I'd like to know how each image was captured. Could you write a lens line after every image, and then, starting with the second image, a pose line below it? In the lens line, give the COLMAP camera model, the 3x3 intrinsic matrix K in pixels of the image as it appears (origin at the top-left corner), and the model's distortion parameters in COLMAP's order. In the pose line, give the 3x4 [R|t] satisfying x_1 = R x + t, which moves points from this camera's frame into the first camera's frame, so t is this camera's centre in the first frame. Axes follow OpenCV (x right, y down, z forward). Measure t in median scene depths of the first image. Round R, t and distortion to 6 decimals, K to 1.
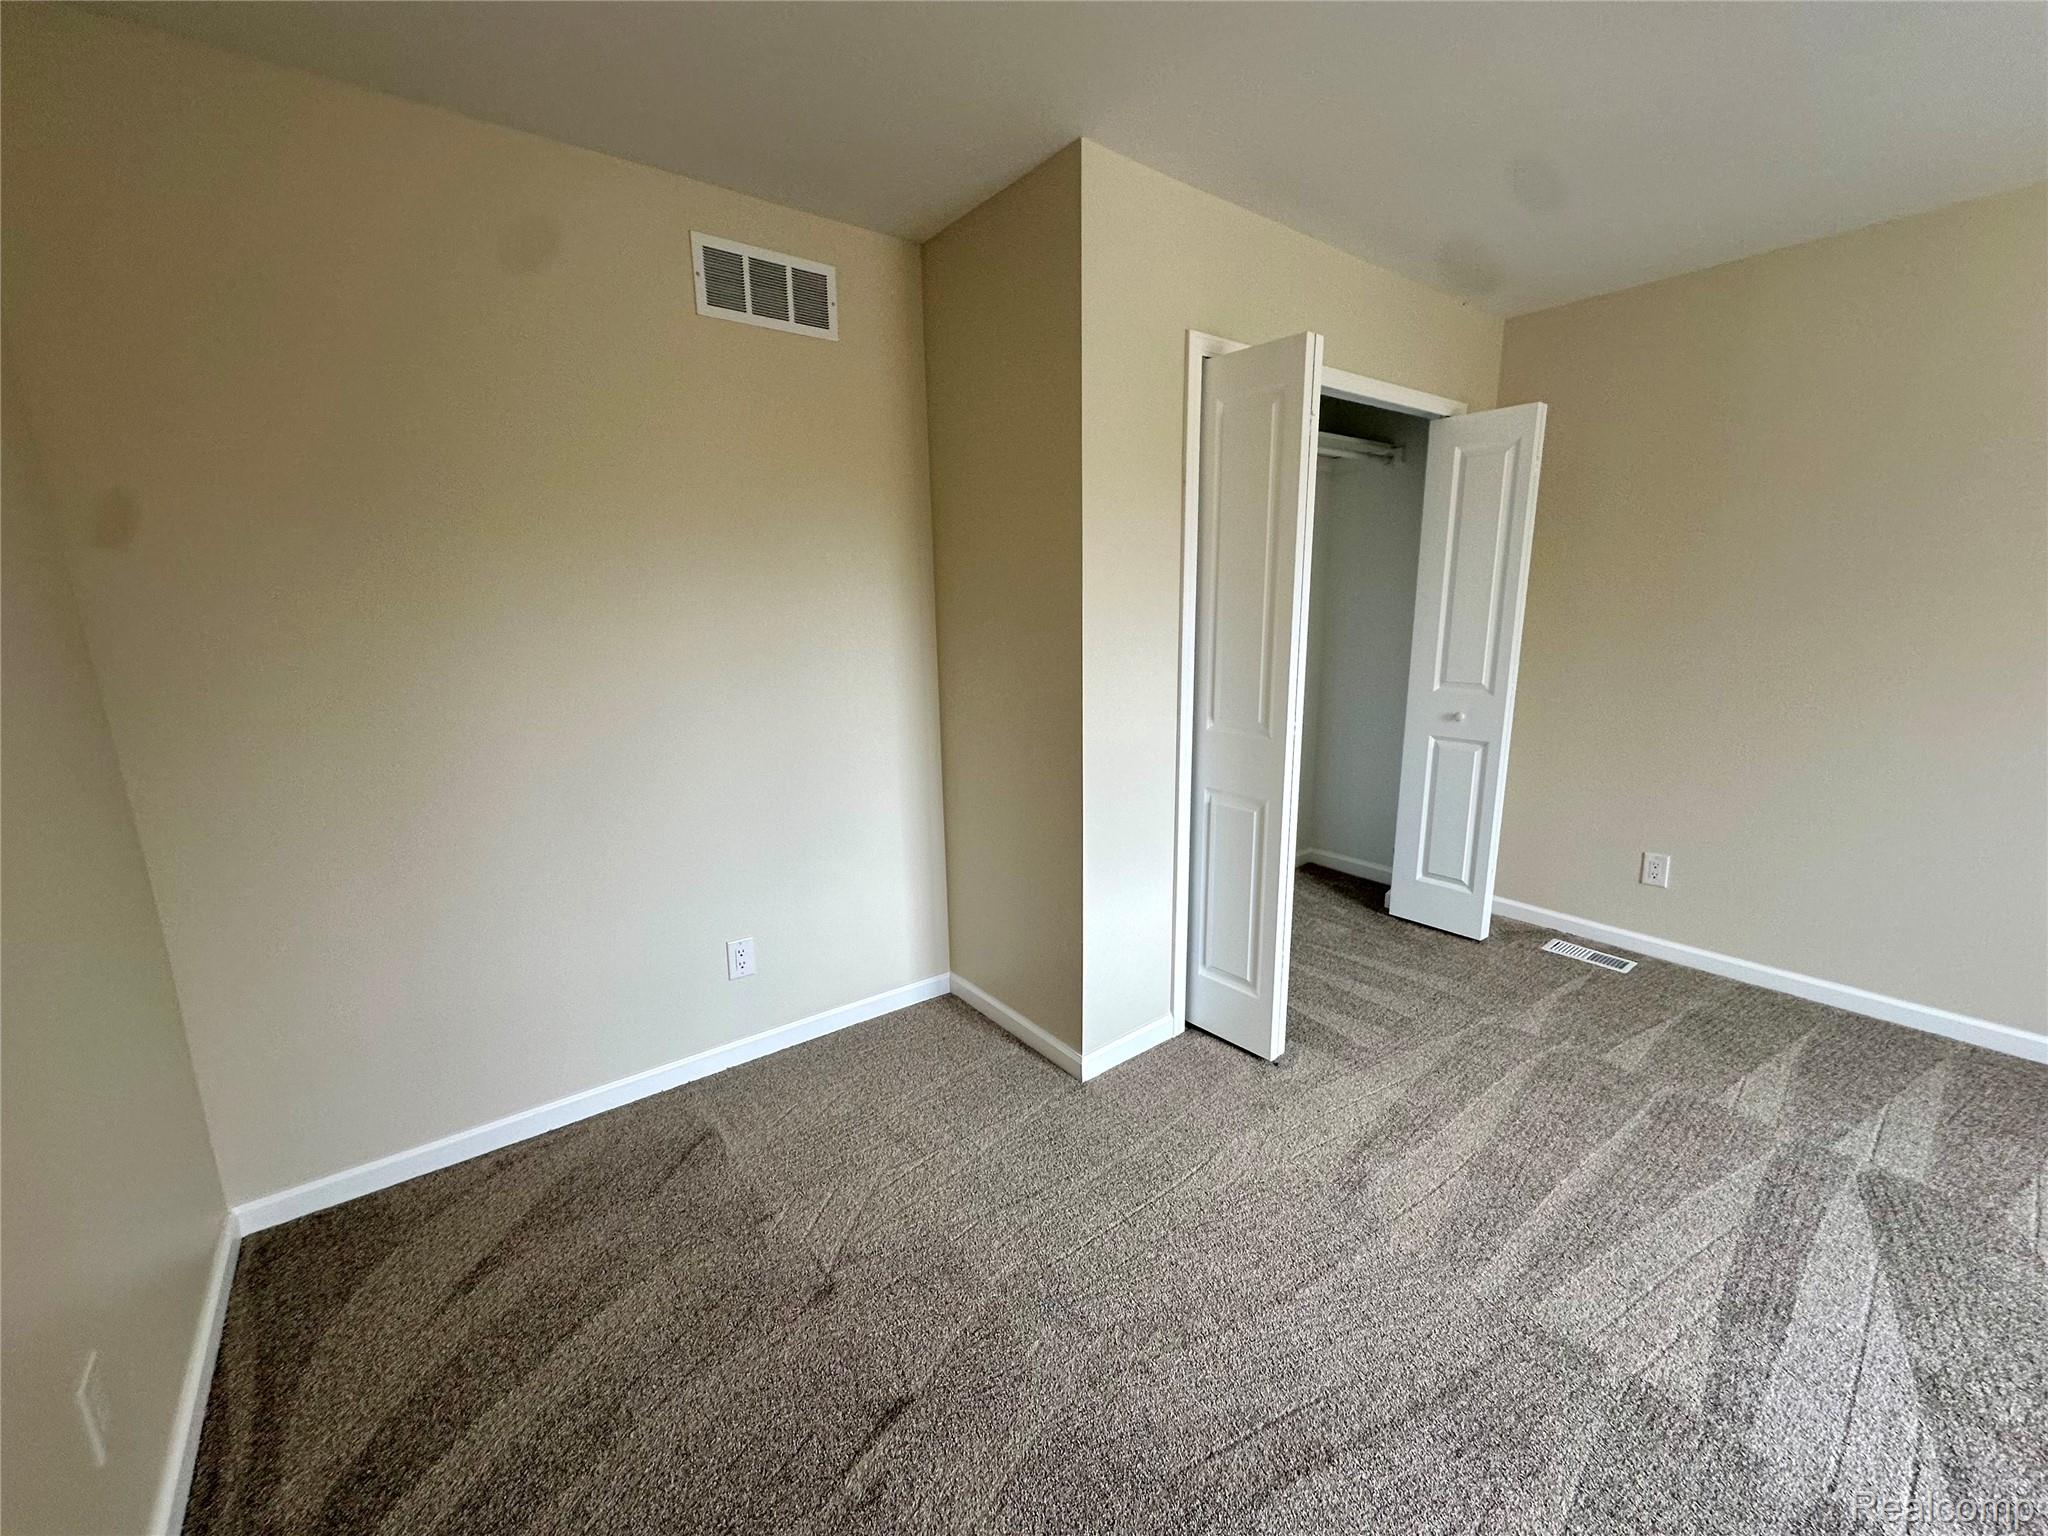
lens RADIAL K [[817.6, 0, 1035.4], [0, 817.6, 766.5], [0, 0, 1]] dist [0.002017, 0.000237]
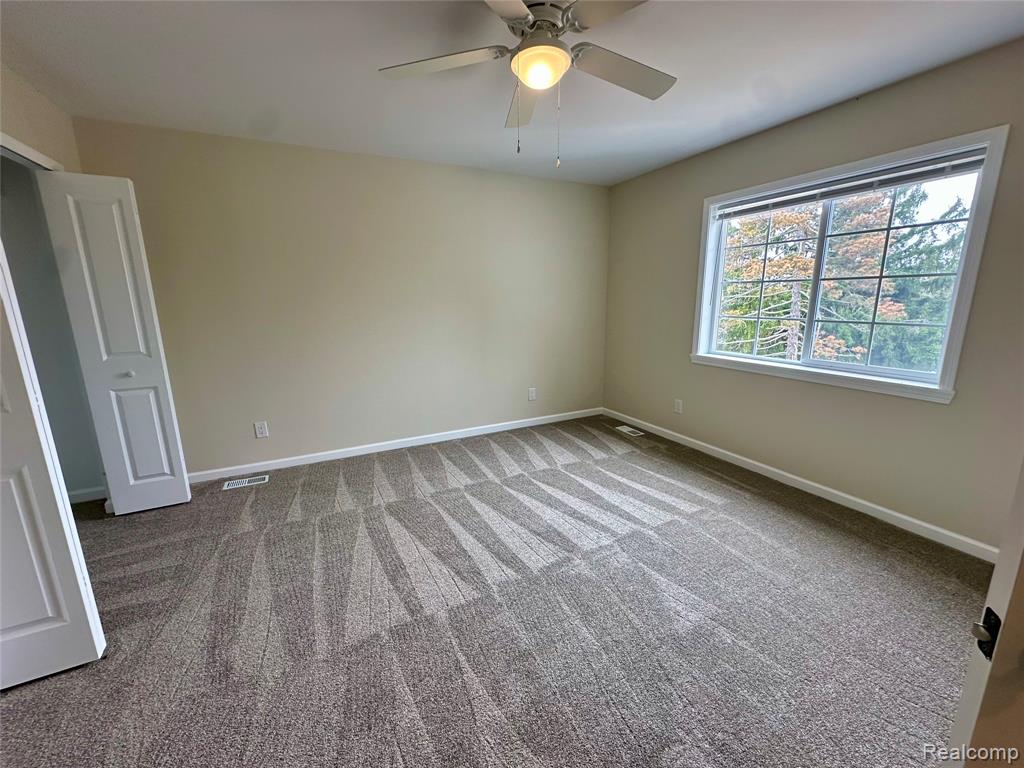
lens RADIAL K [[408.8, 0, 511.4], [0, 408.8, 381.9], [0, 0, 1]] dist [0.002017, 0.000237]
pose [[0.218684, -0.191813, 0.956758, -0.093718], [0.208828, 0.966973, 0.146129, -0.012760], [-0.953188, 0.167842, 0.251518, 0.156066]]
